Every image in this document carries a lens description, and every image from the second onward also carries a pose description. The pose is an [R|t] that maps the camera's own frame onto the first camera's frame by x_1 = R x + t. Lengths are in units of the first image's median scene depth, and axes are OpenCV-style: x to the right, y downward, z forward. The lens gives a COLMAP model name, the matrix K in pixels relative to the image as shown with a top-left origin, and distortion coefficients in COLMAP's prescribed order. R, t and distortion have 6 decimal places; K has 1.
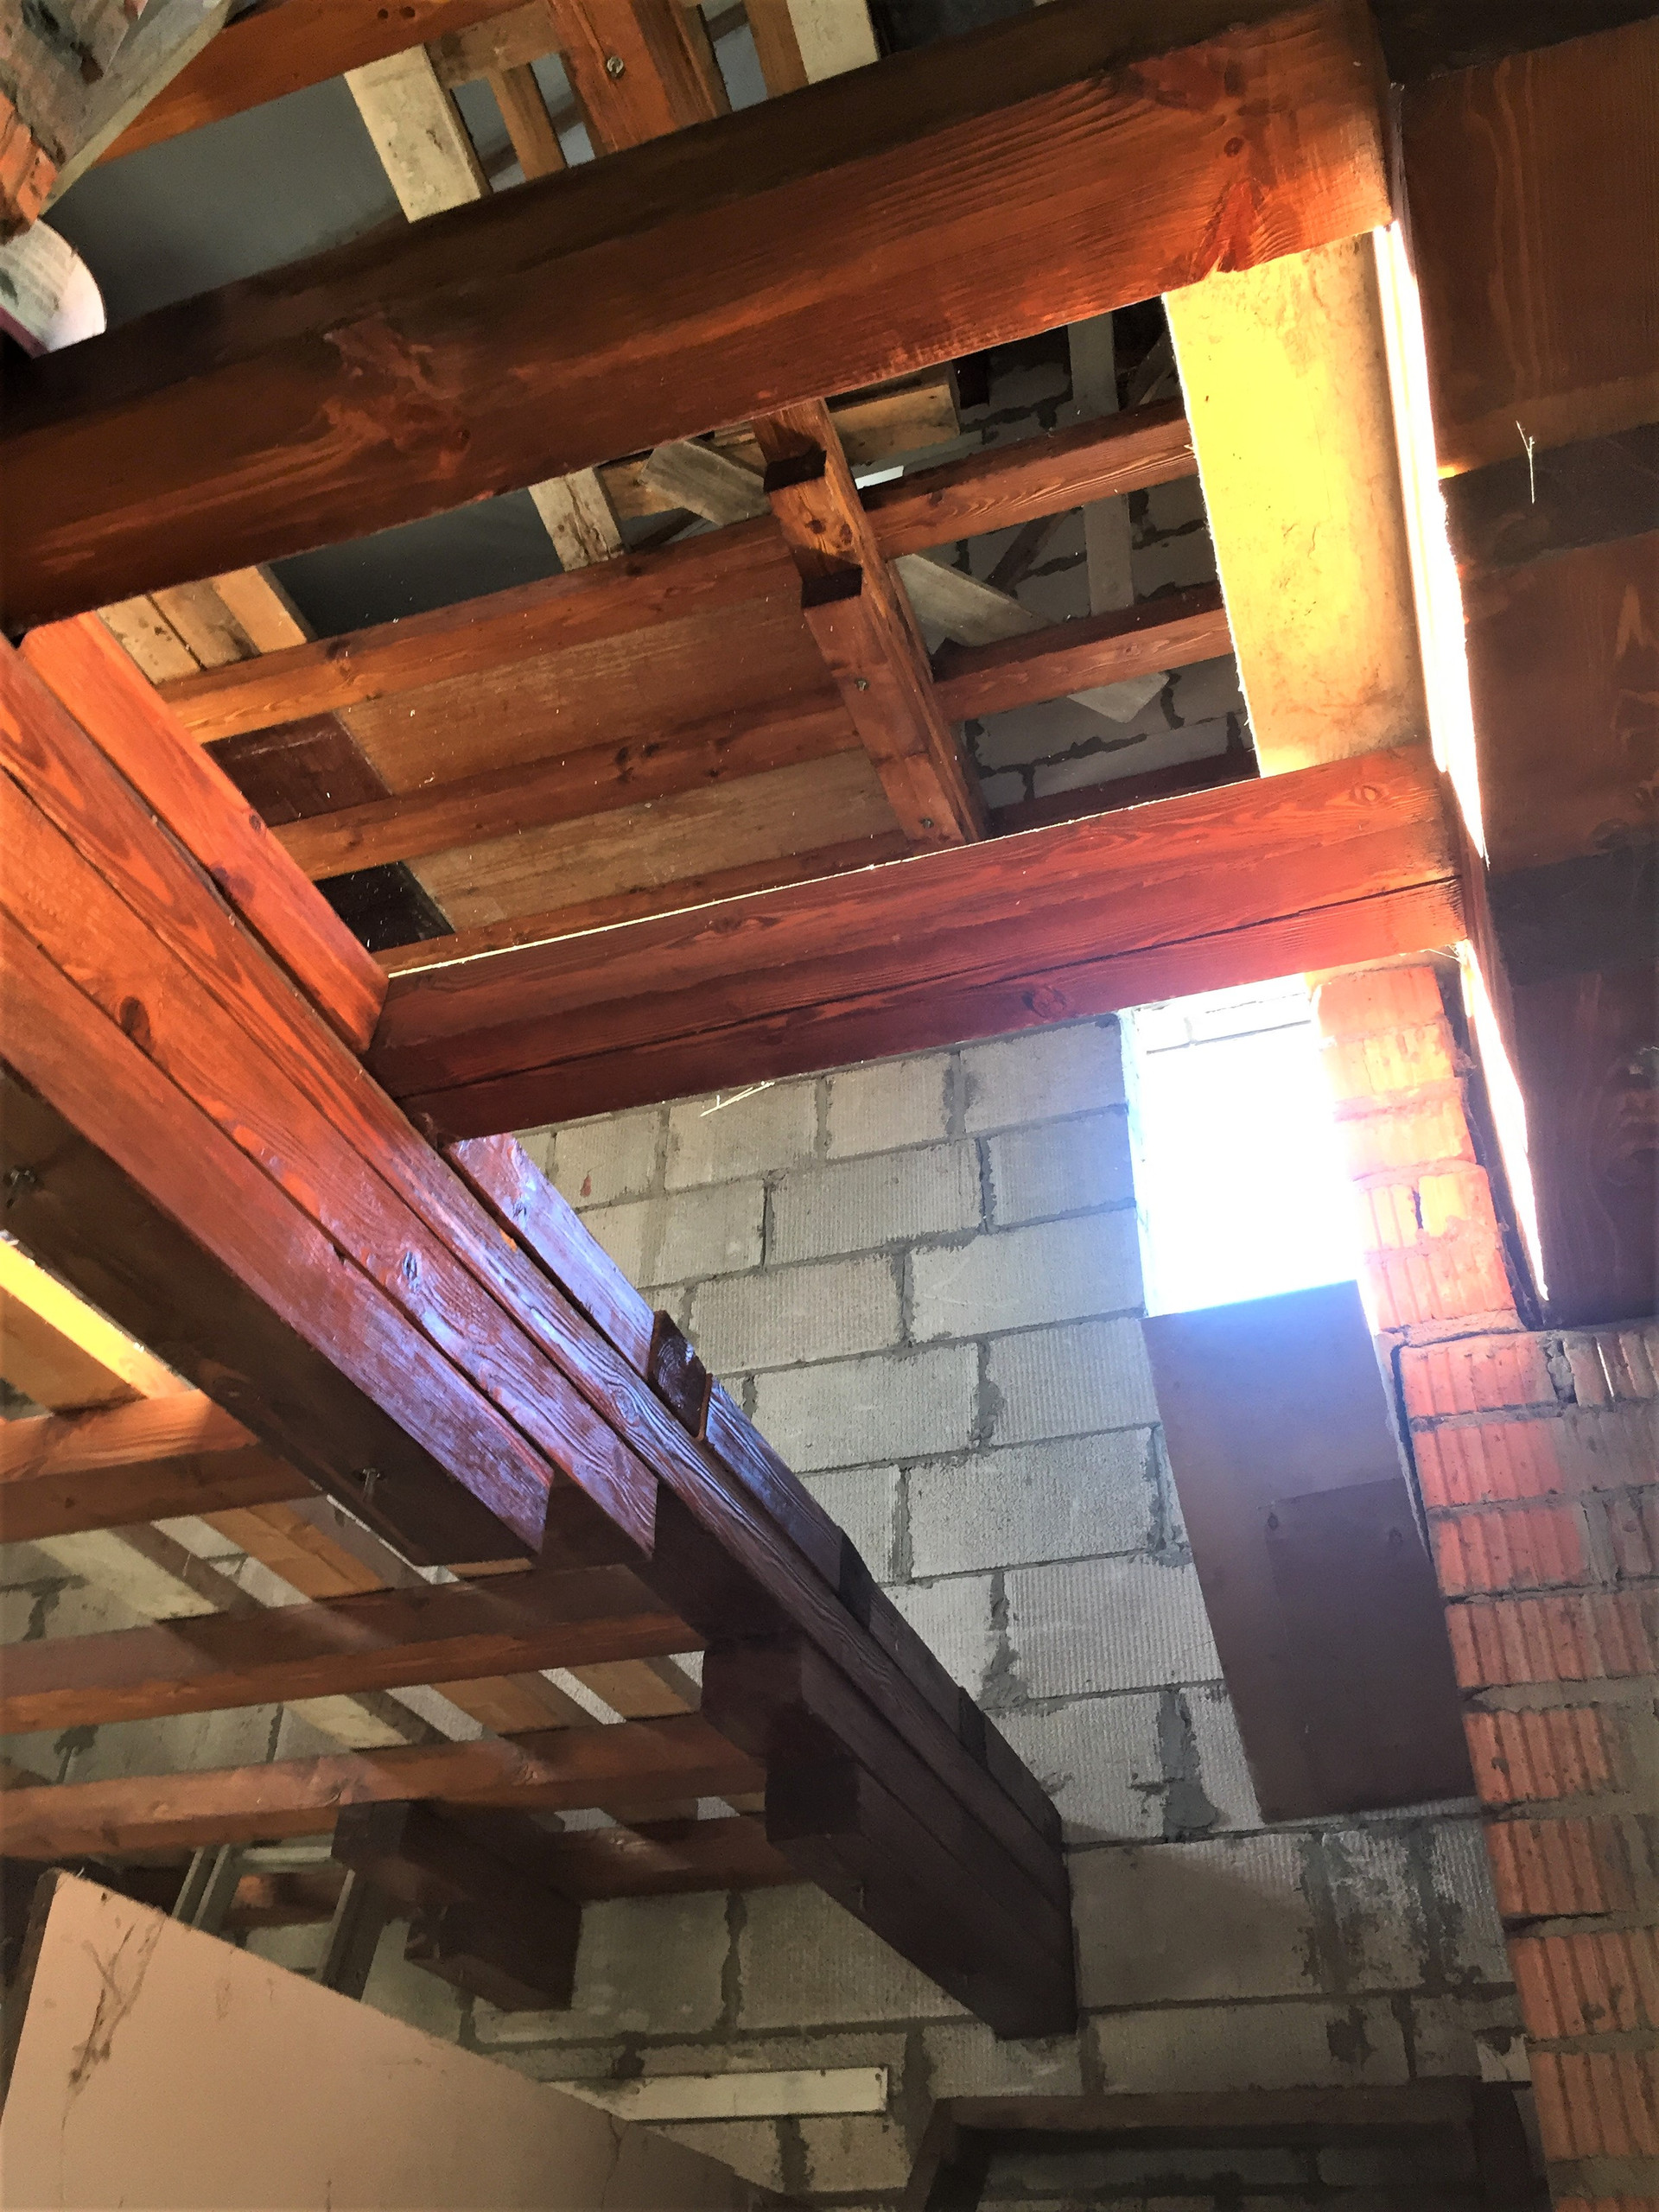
lens RADIAL K [[1871.4, 0, 856.2], [0, 1871.4, 1089.1], [0, 0, 1]] dist [0.073310, -0.104521]
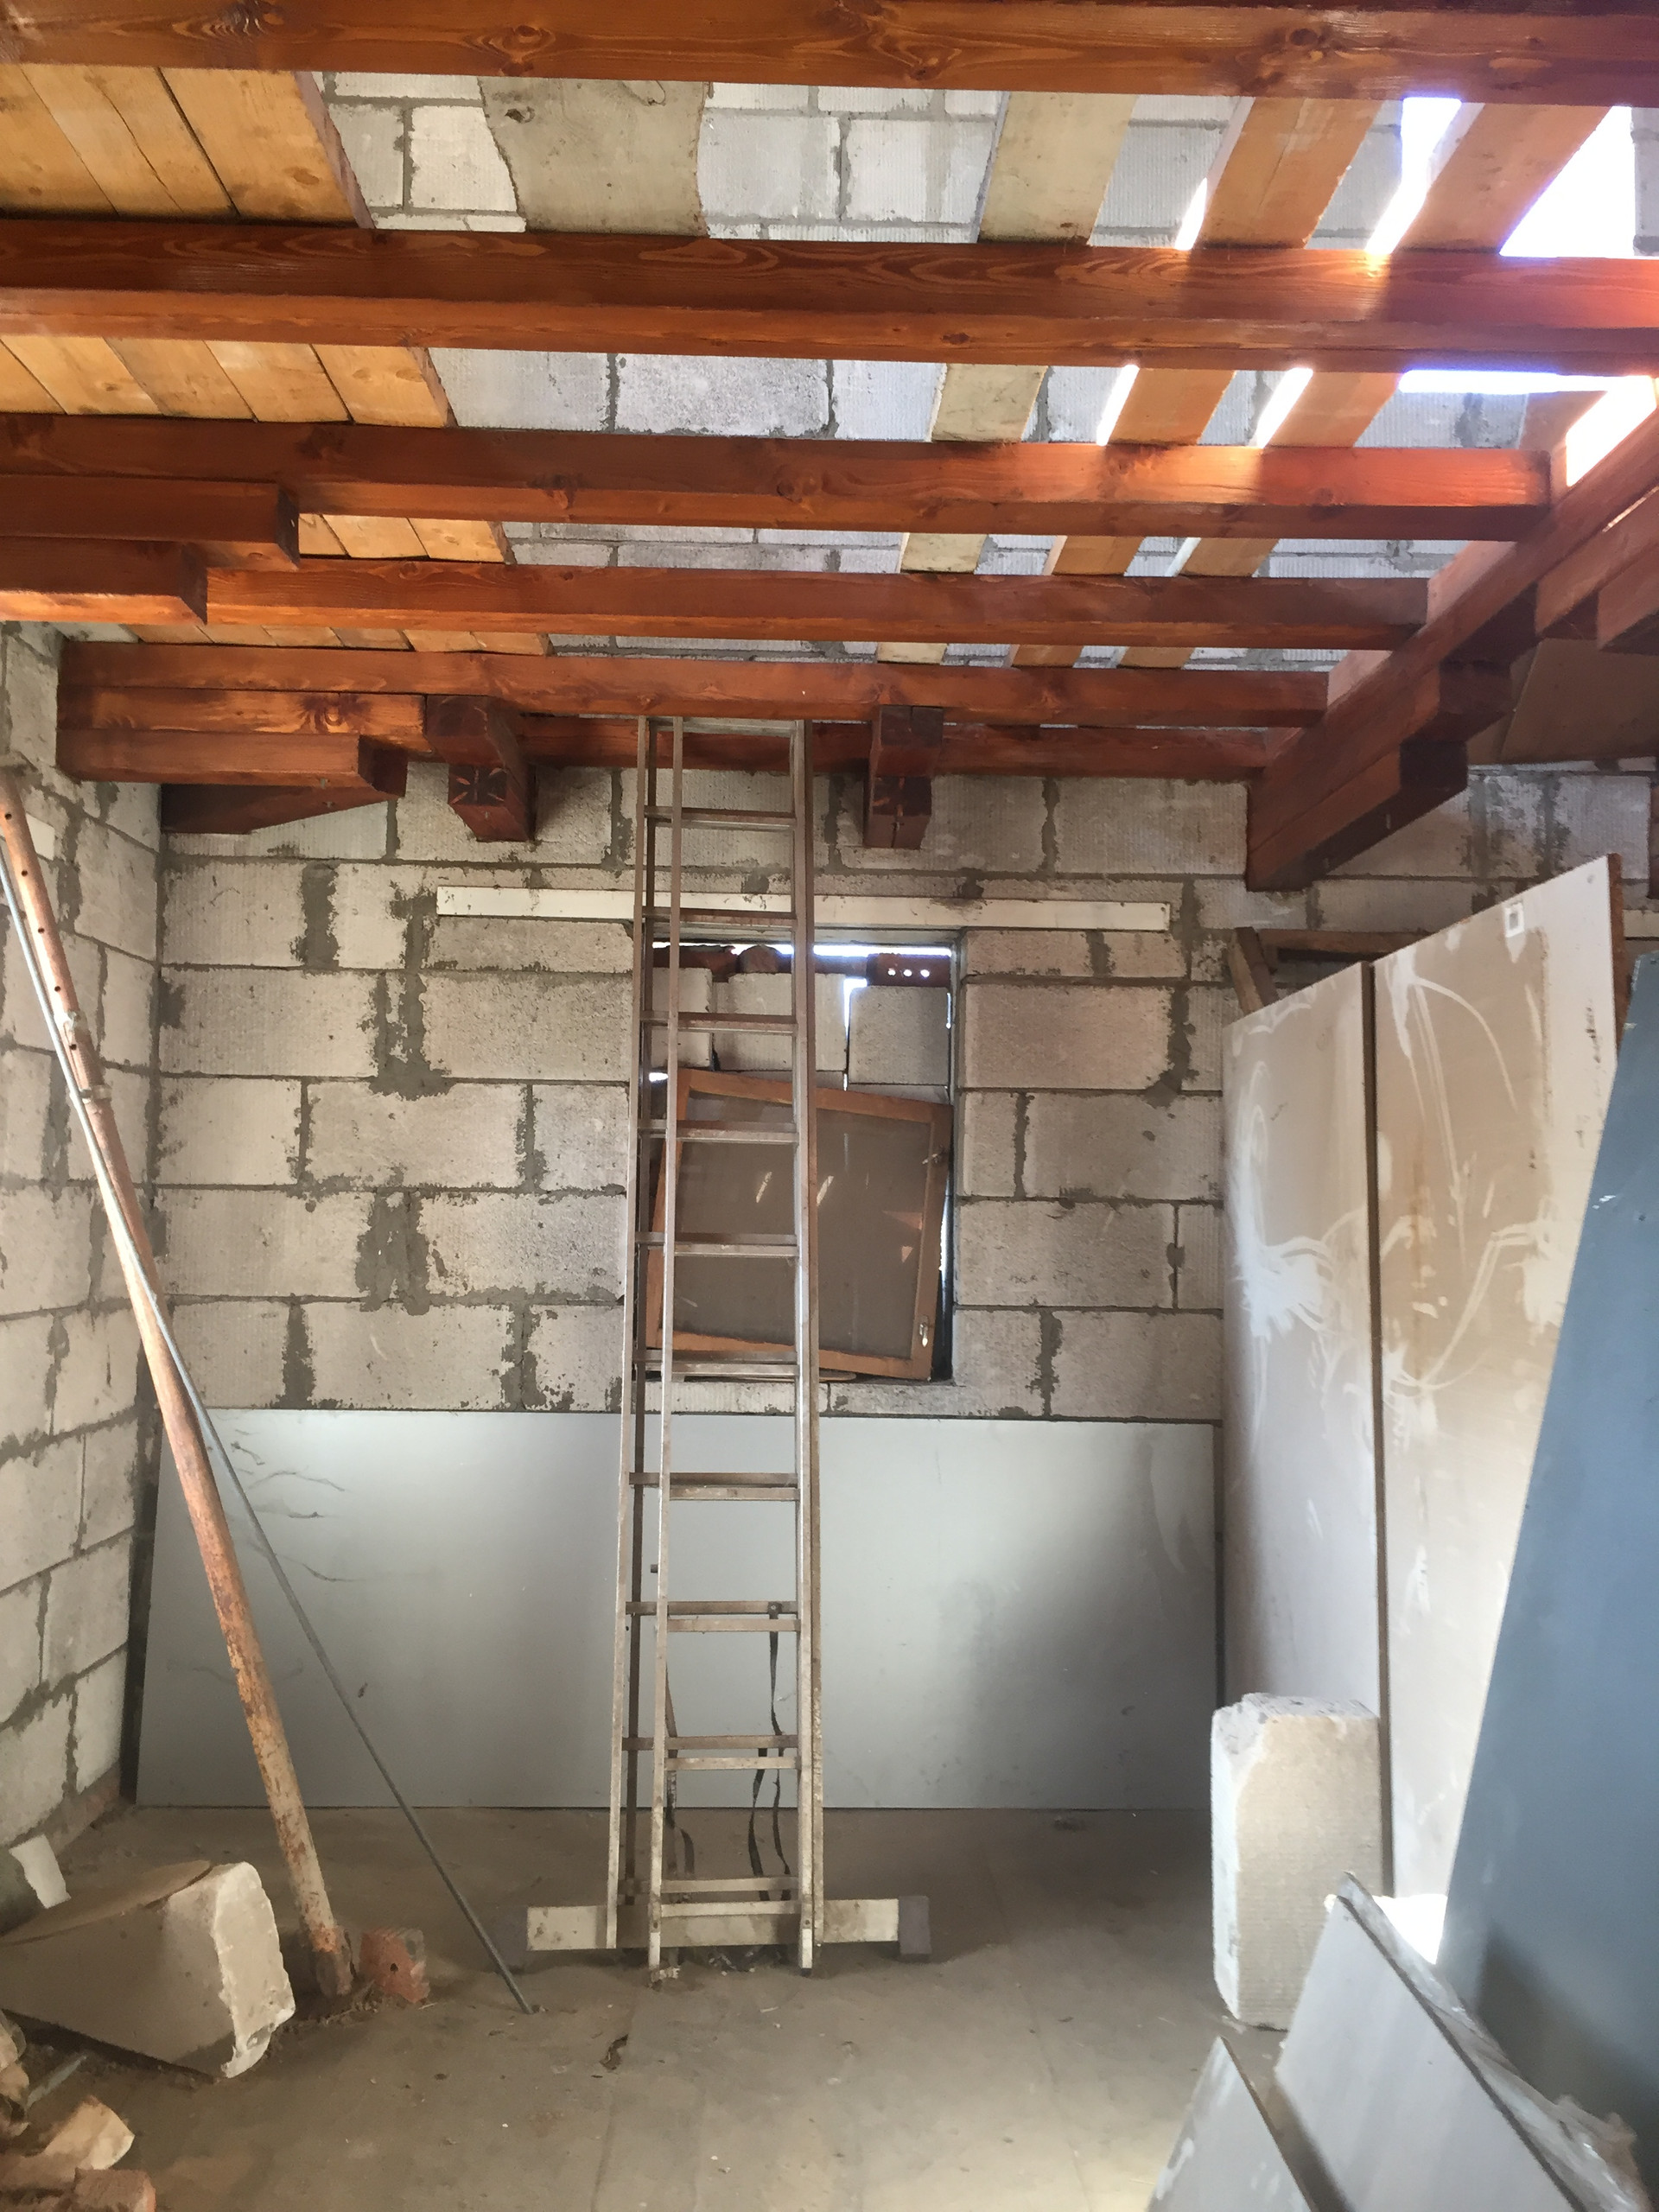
lens RADIAL K [[1871.4, 0, 842.1], [0, 1871.4, 1094.5], [0, 0, 1]] dist [0.073310, -0.104521]
pose [[0.933237, 0.011939, 0.359064, -0.842681], [-0.217676, 0.813894, 0.538696, -0.087655], [-0.285809, -0.580890, 0.762155, -0.106926]]
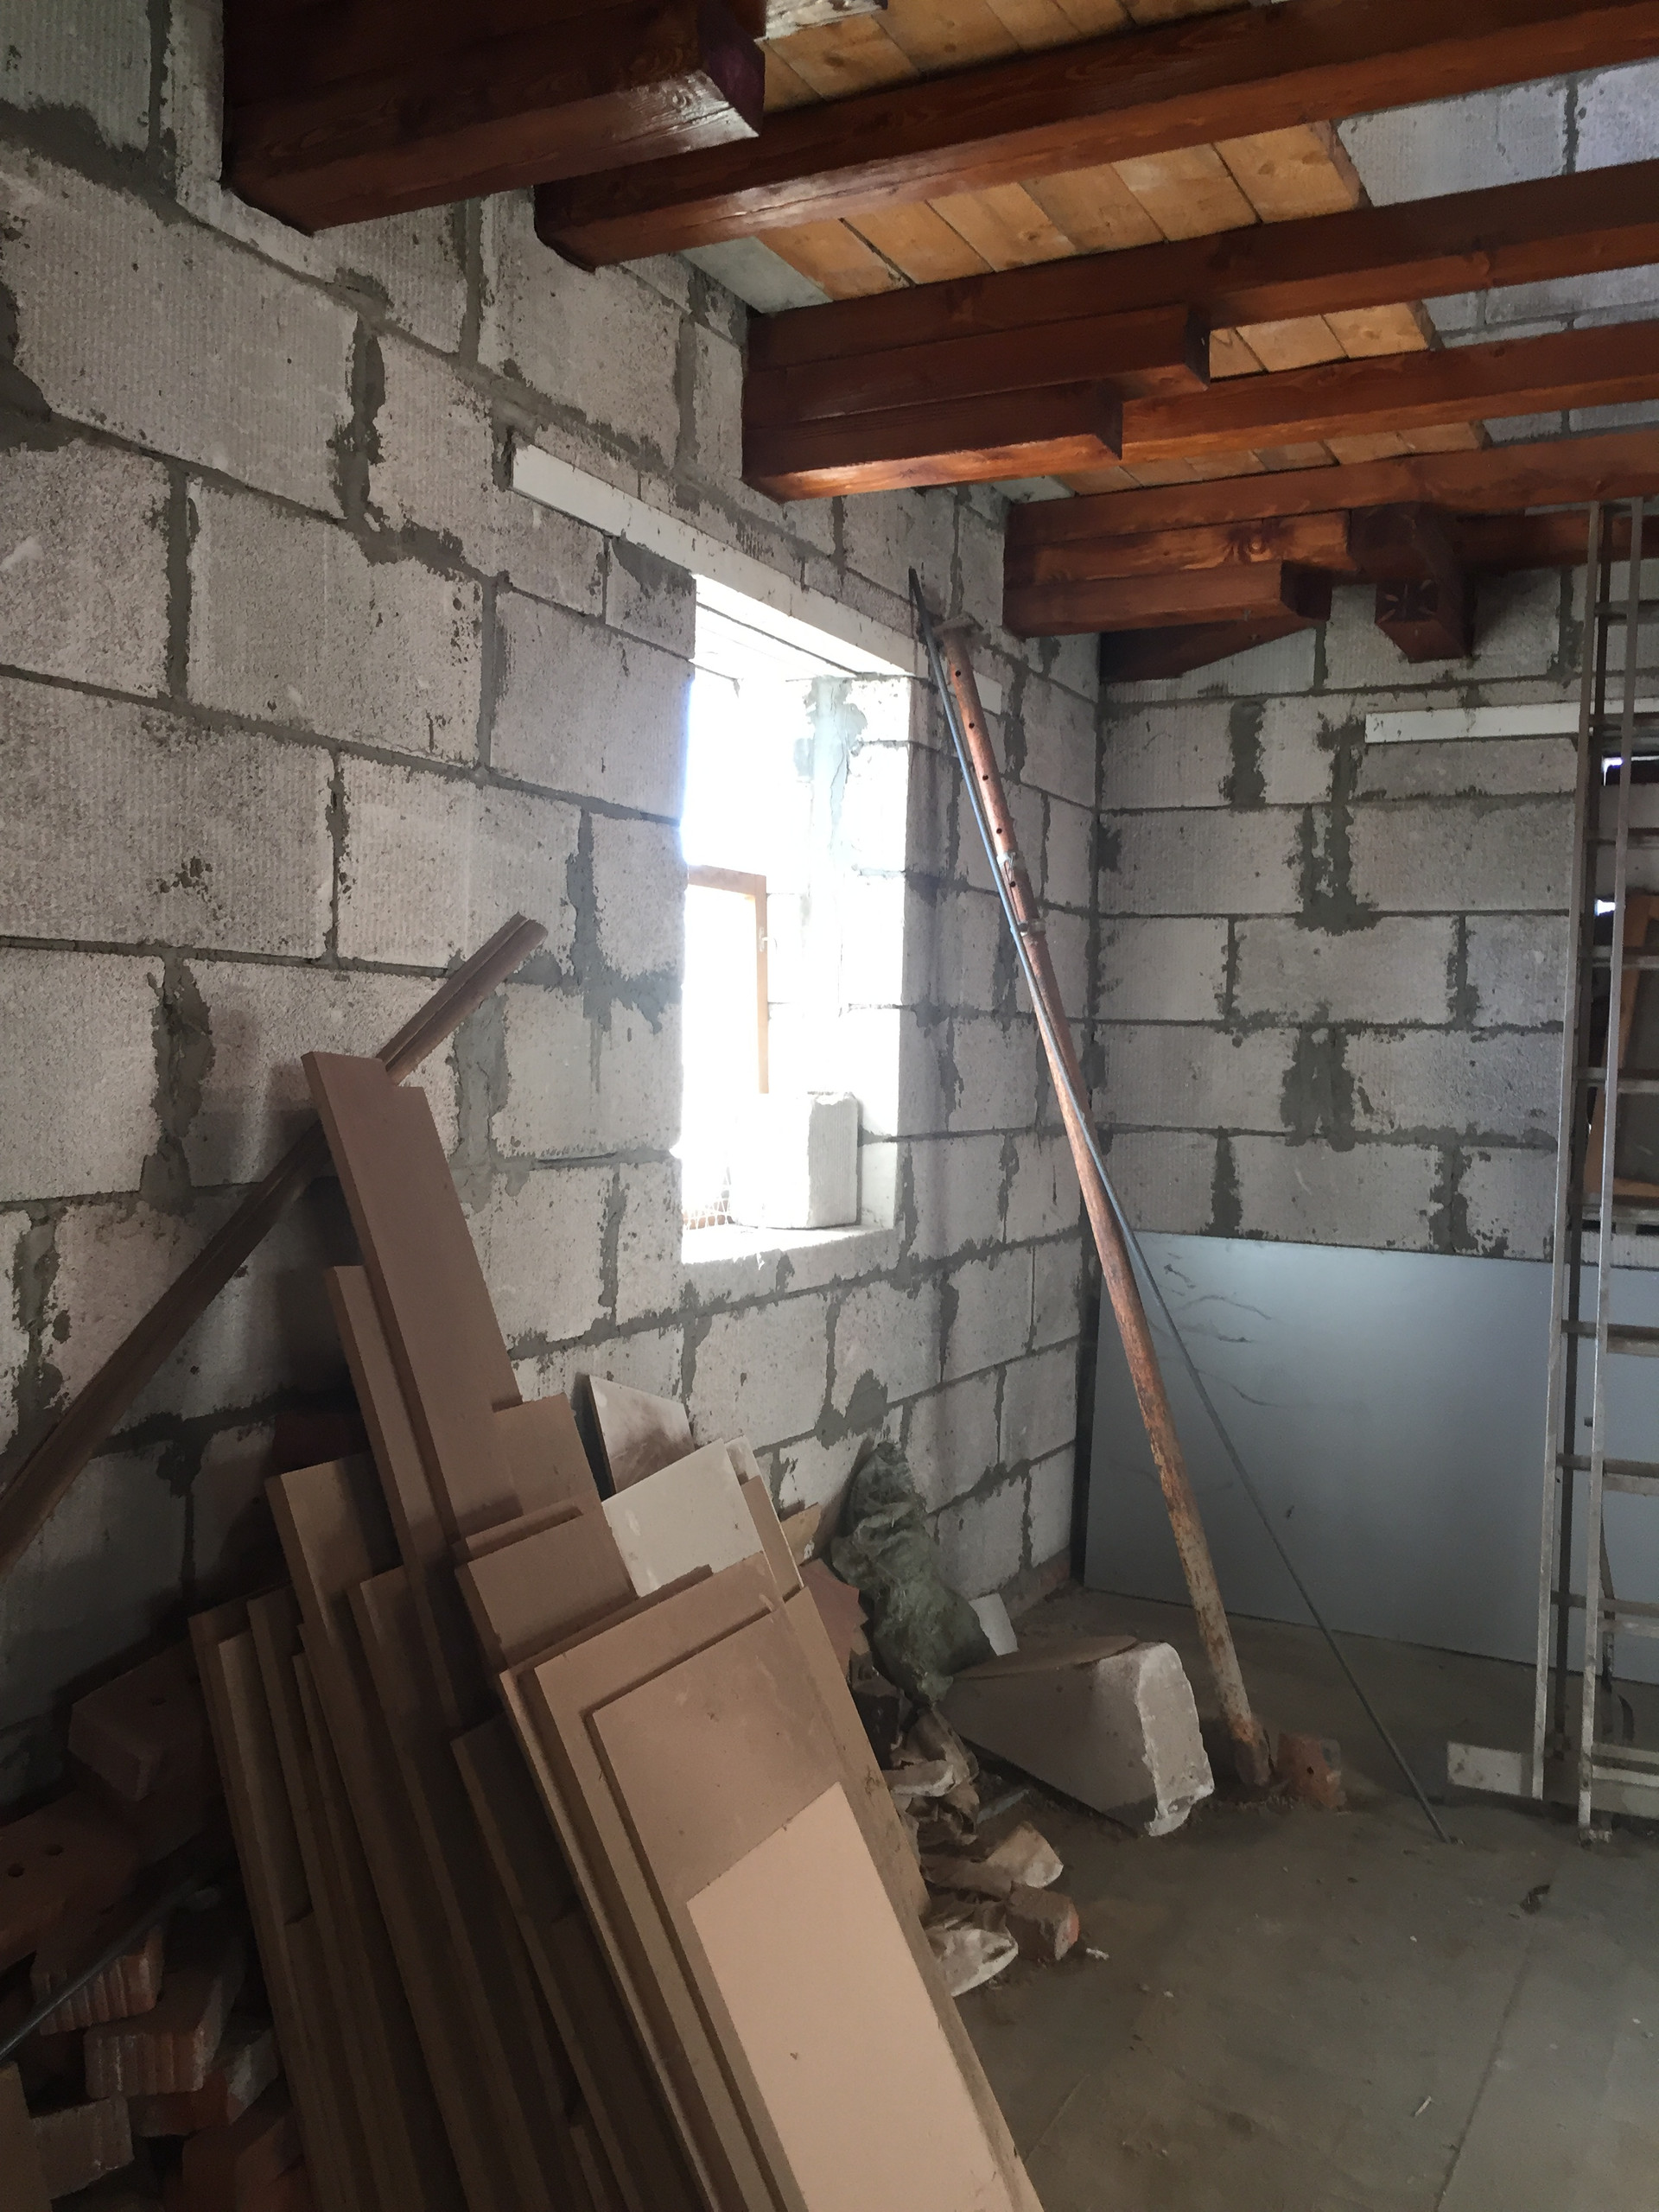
lens RADIAL K [[1871.4, 0, 841.1], [0, 1871.4, 1091.7], [0, 0, 1]] dist [0.073310, -0.104521]
pose [[0.991031, 0.005859, -0.133501, -0.812123], [0.080276, 0.772577, 0.629826, -0.070828], [0.106830, -0.634894, 0.765178, -0.125431]]
